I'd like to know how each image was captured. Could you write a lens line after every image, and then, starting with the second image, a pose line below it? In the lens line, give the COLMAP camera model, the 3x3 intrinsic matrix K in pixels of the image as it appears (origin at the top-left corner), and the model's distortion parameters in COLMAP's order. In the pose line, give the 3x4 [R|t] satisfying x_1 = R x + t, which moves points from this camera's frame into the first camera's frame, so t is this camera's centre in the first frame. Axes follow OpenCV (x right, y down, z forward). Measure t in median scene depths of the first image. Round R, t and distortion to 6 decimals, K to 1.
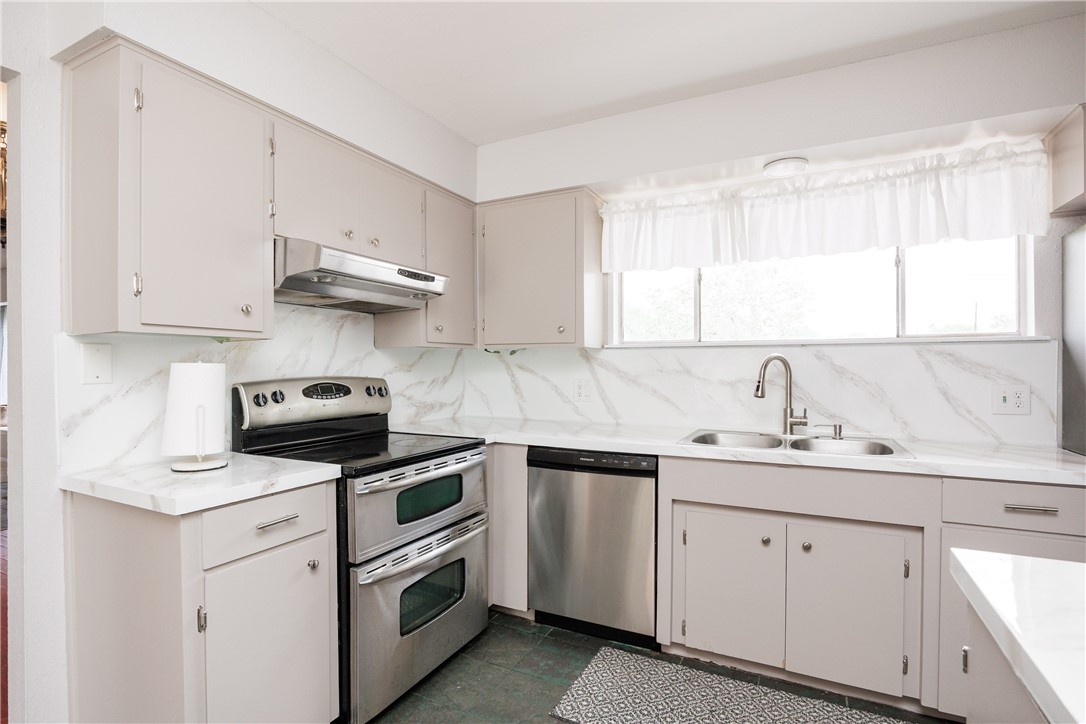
lens RADIAL K [[523.9, 0, 540.1], [0, 523.9, 369.1], [0, 0, 1]] dist [-0.016971, 0.002115]
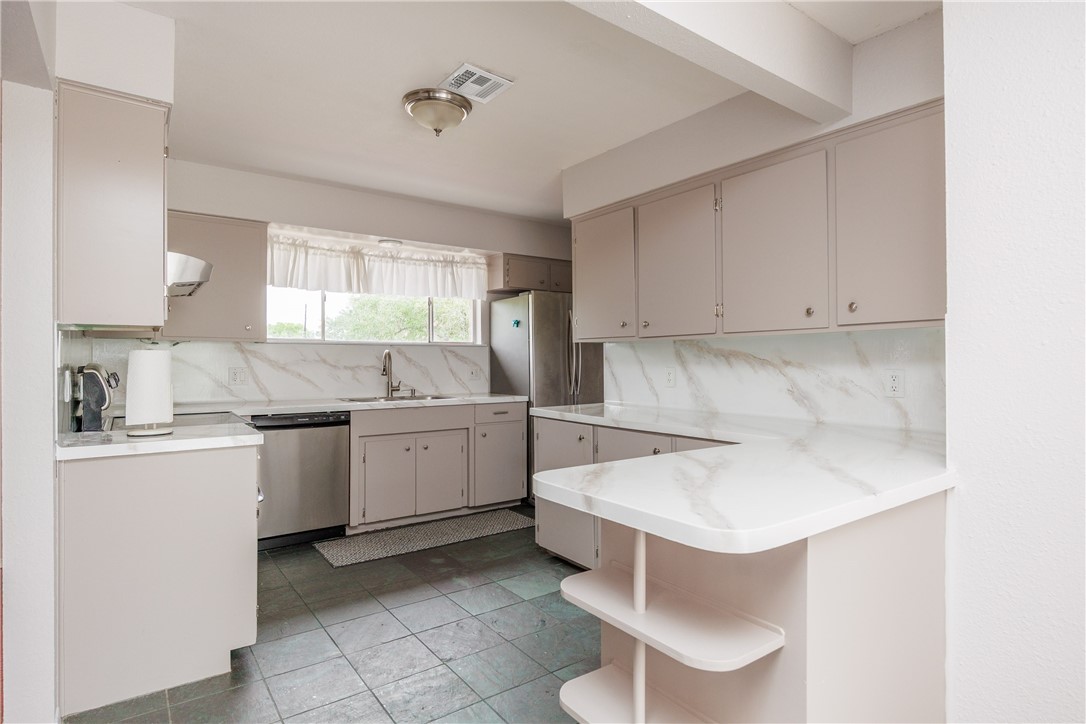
lens RADIAL K [[574.2, 0, 543.5], [0, 574.2, 354.2], [0, 0, 1]] dist [-0.005760, -0.000112]
pose [[0.449897, 0.011611, 0.893005, -1.069152], [0.006744, 0.999843, -0.016398, 0.020198], [-0.893055, 0.013400, 0.449748, -0.337867]]
